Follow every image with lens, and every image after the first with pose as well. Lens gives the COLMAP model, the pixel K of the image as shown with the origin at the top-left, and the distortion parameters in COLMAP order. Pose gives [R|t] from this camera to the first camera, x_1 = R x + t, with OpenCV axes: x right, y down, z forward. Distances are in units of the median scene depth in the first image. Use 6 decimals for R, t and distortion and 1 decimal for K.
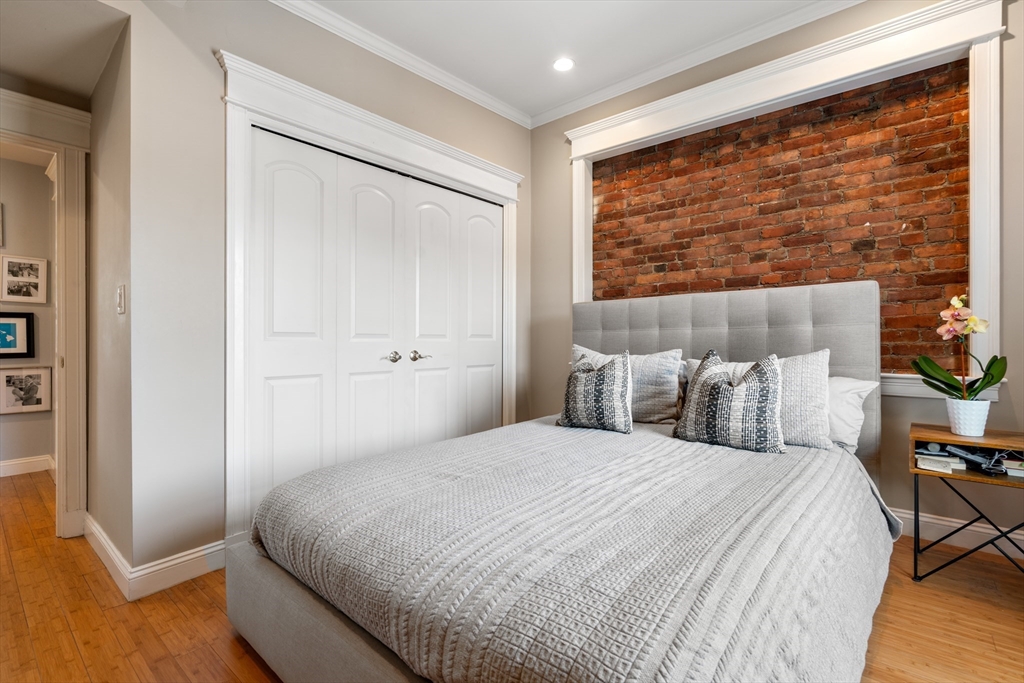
lens RADIAL K [[476.4, 0, 513.4], [0, 476.4, 340.4], [0, 0, 1]] dist [-0.011602, 0.004752]
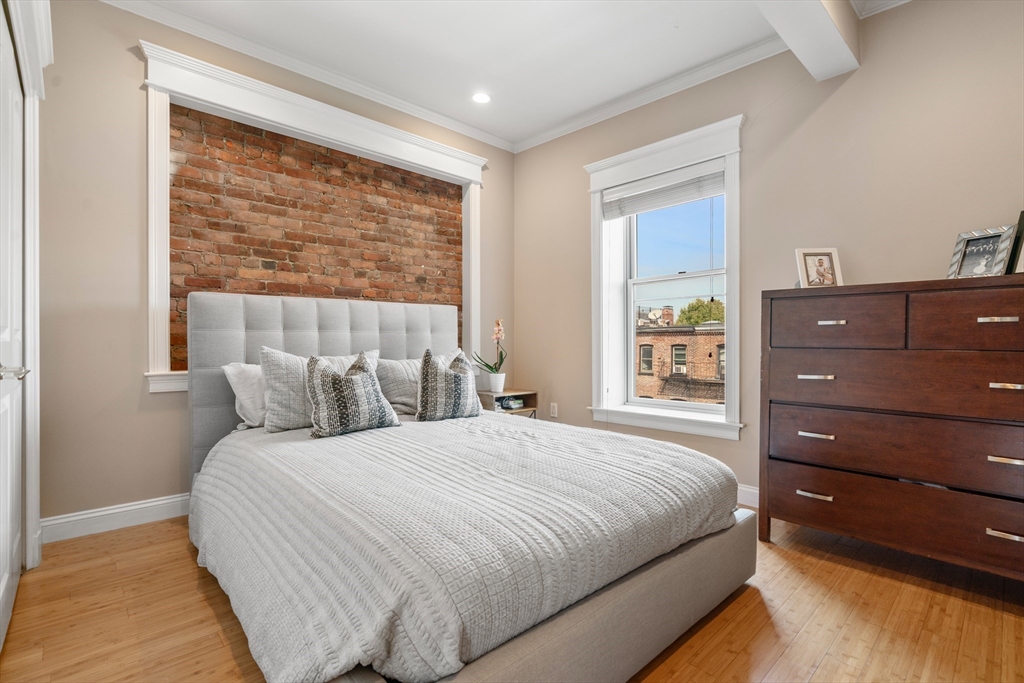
lens RADIAL K [[476.4, 0, 513.7], [0, 476.4, 347.3], [0, 0, 1]] dist [-0.011602, 0.004752]
pose [[0.103913, -0.000525, 0.994586, -0.619570], [0.002659, 0.999996, 0.000250, 0.011090], [-0.994583, 0.002619, 0.103914, 0.469239]]
